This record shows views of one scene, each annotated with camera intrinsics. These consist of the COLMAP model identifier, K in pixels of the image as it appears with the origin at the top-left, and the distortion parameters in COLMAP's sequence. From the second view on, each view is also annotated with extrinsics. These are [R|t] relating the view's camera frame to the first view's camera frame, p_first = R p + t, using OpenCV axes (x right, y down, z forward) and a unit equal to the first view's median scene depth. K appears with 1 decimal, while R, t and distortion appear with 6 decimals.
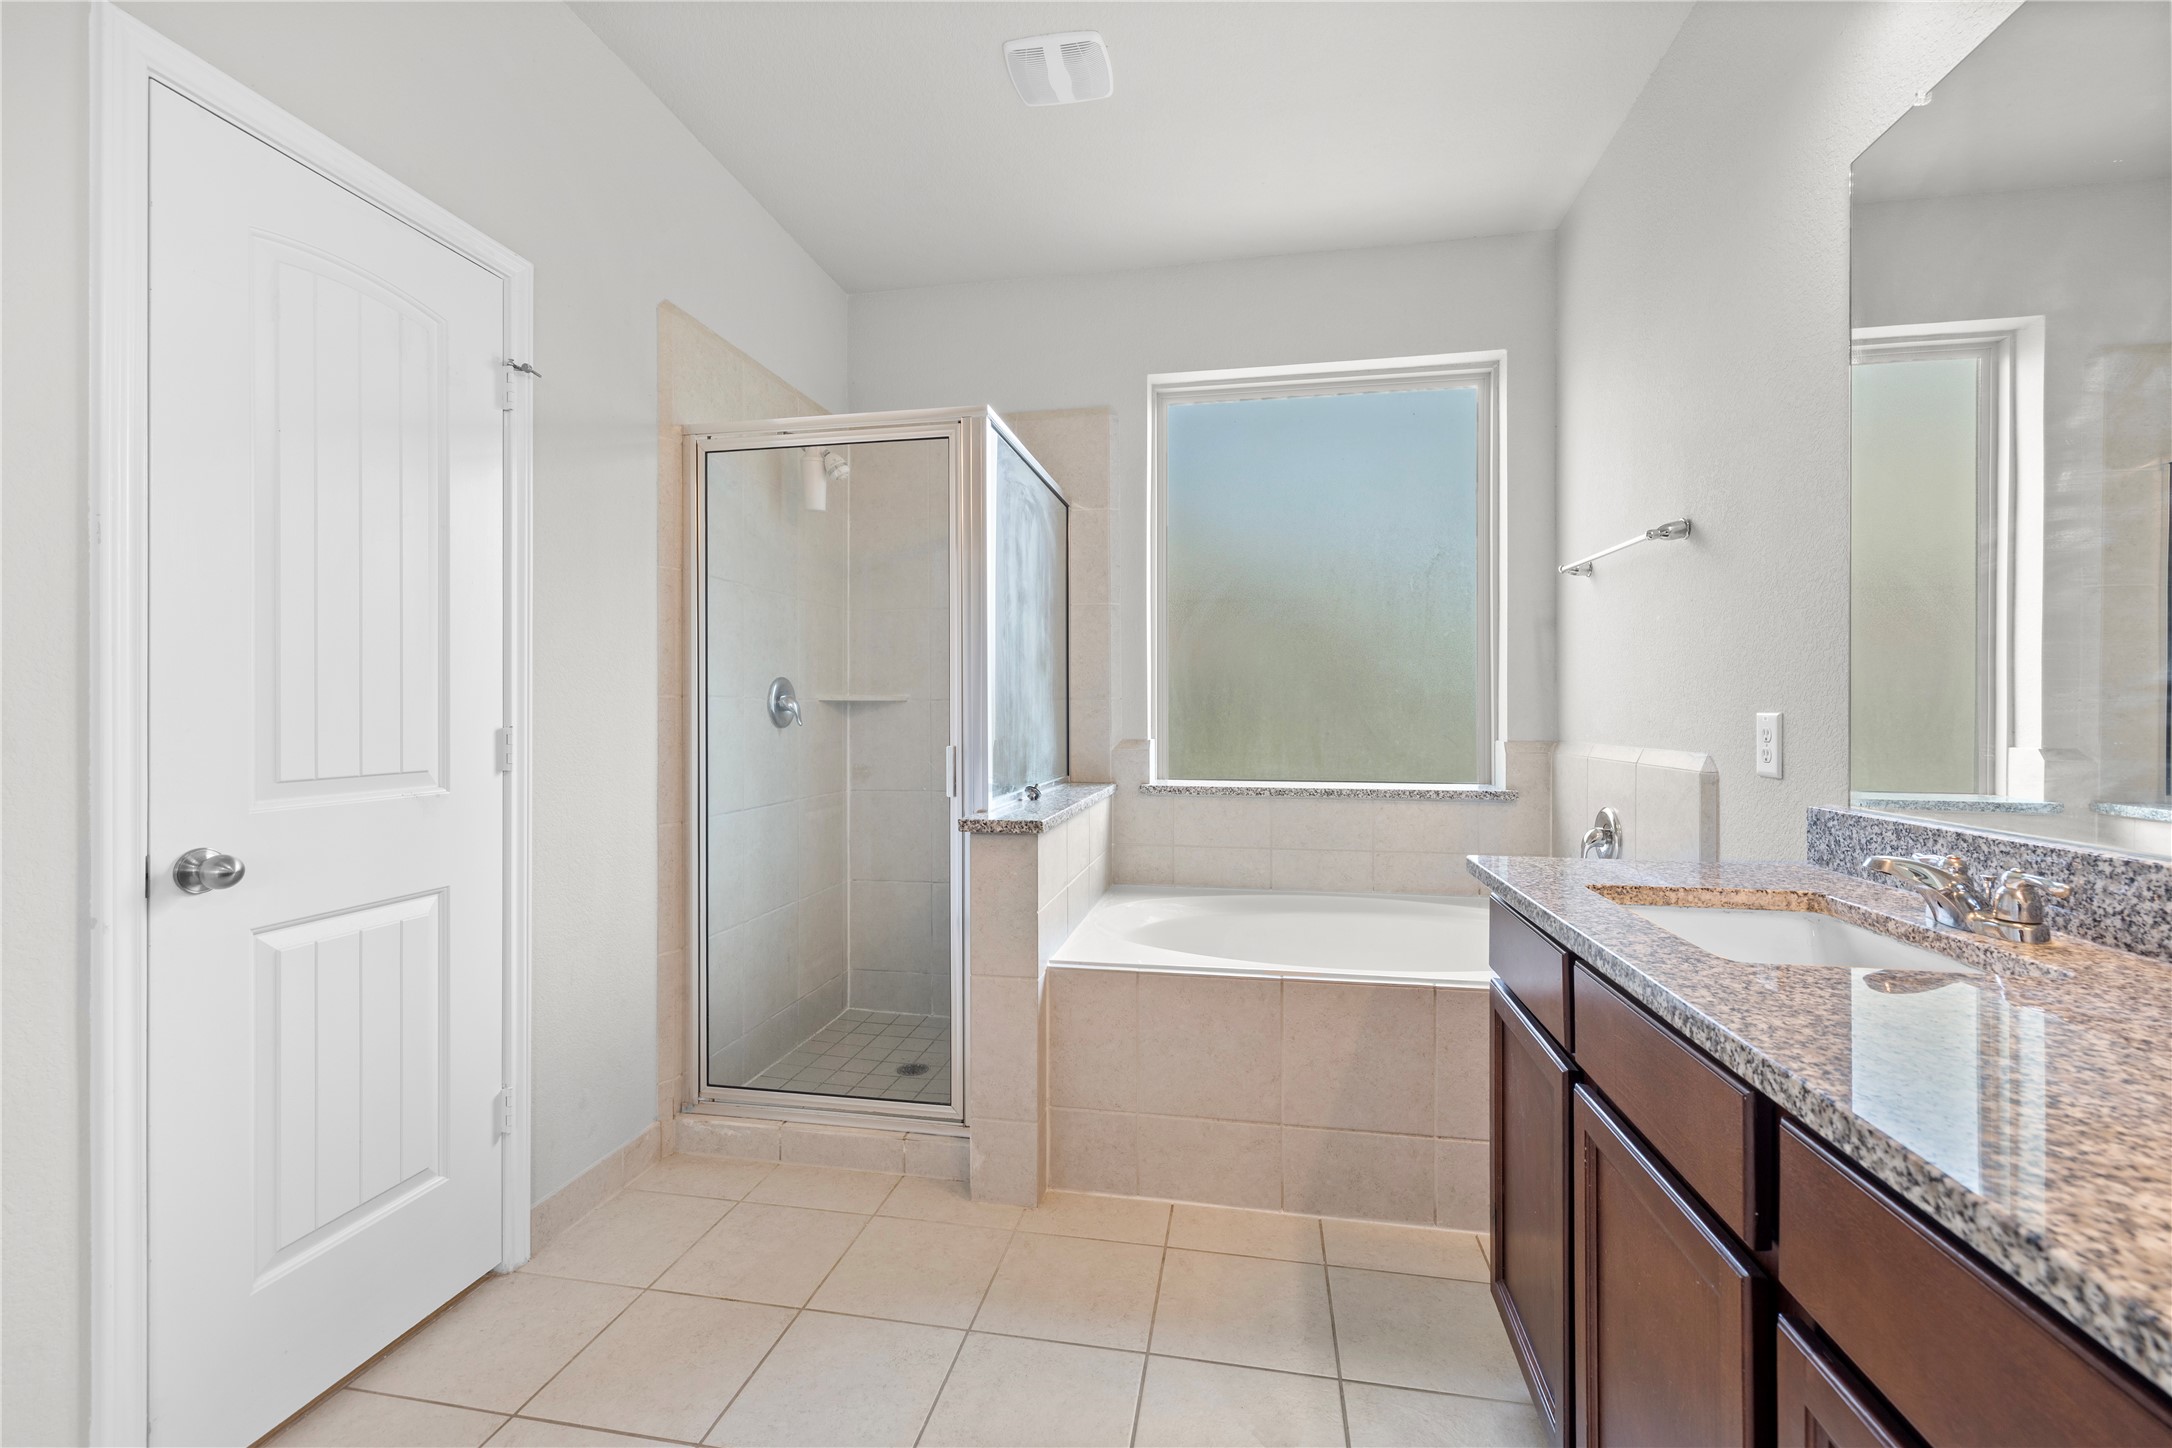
lens RADIAL K [[919.9, 0, 1083.0], [0, 919.9, 722.9], [0, 0, 1]] dist [-0.000372, 0.000602]
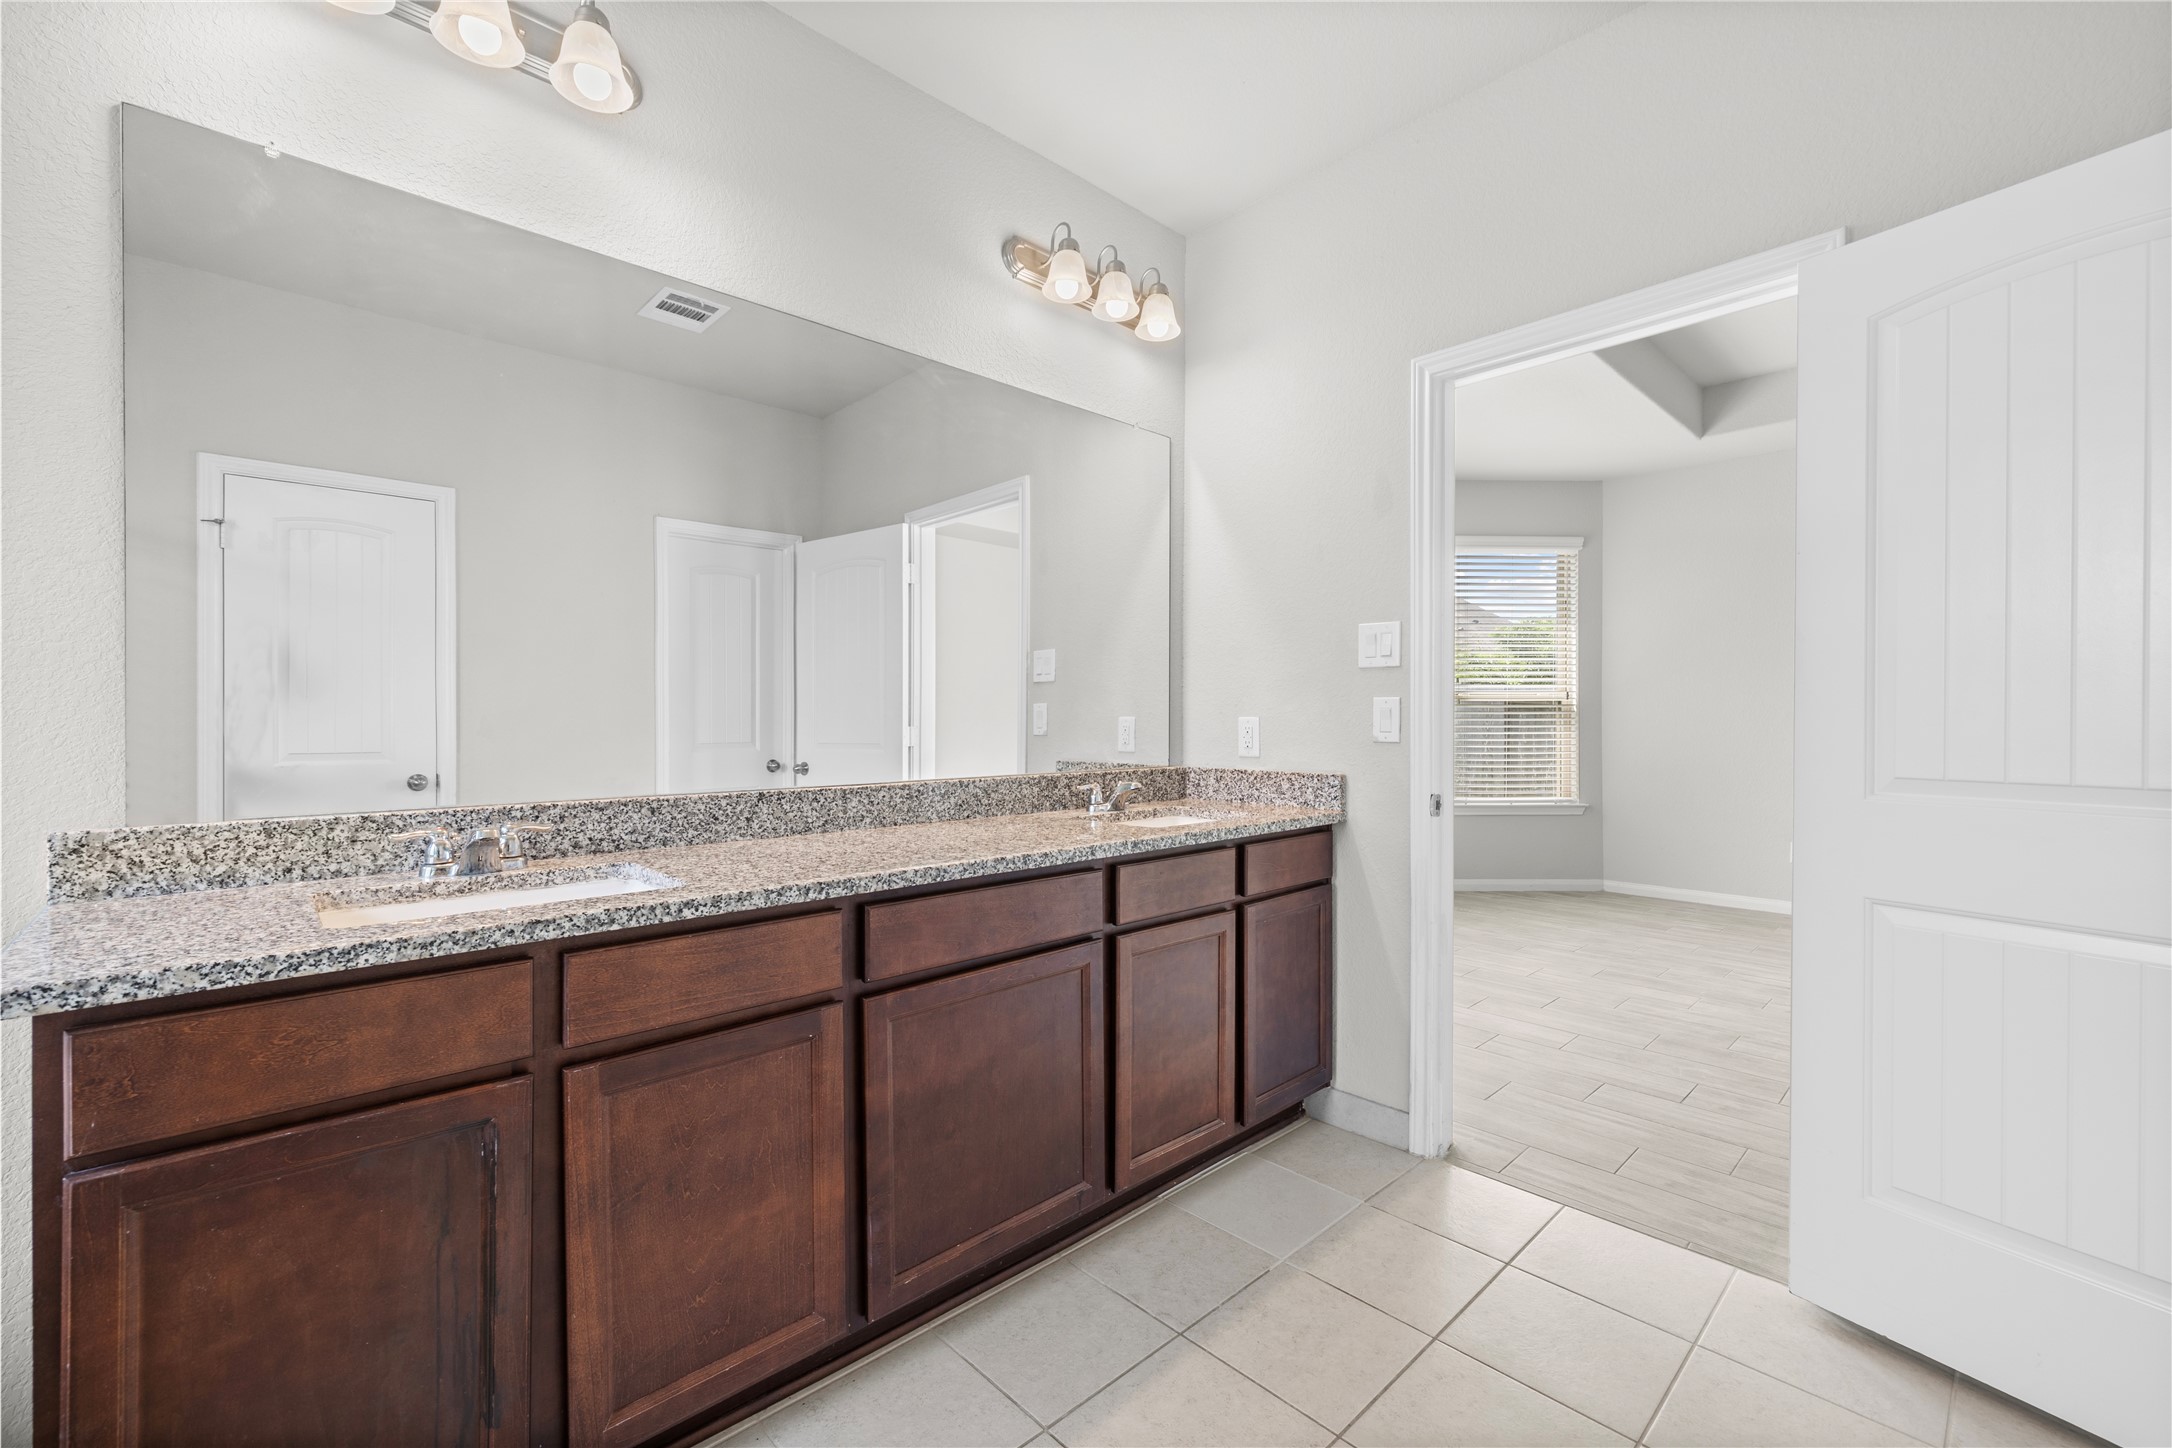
lens RADIAL K [[919.9, 0, 1086.7], [0, 919.9, 721.7], [0, 0, 1]] dist [-0.000372, 0.000602]
pose [[-0.808416, -0.004252, 0.588596, -0.536241], [0.005346, 0.999880, 0.014566, -0.018850], [-0.588587, 0.014922, -0.808296, 1.409125]]
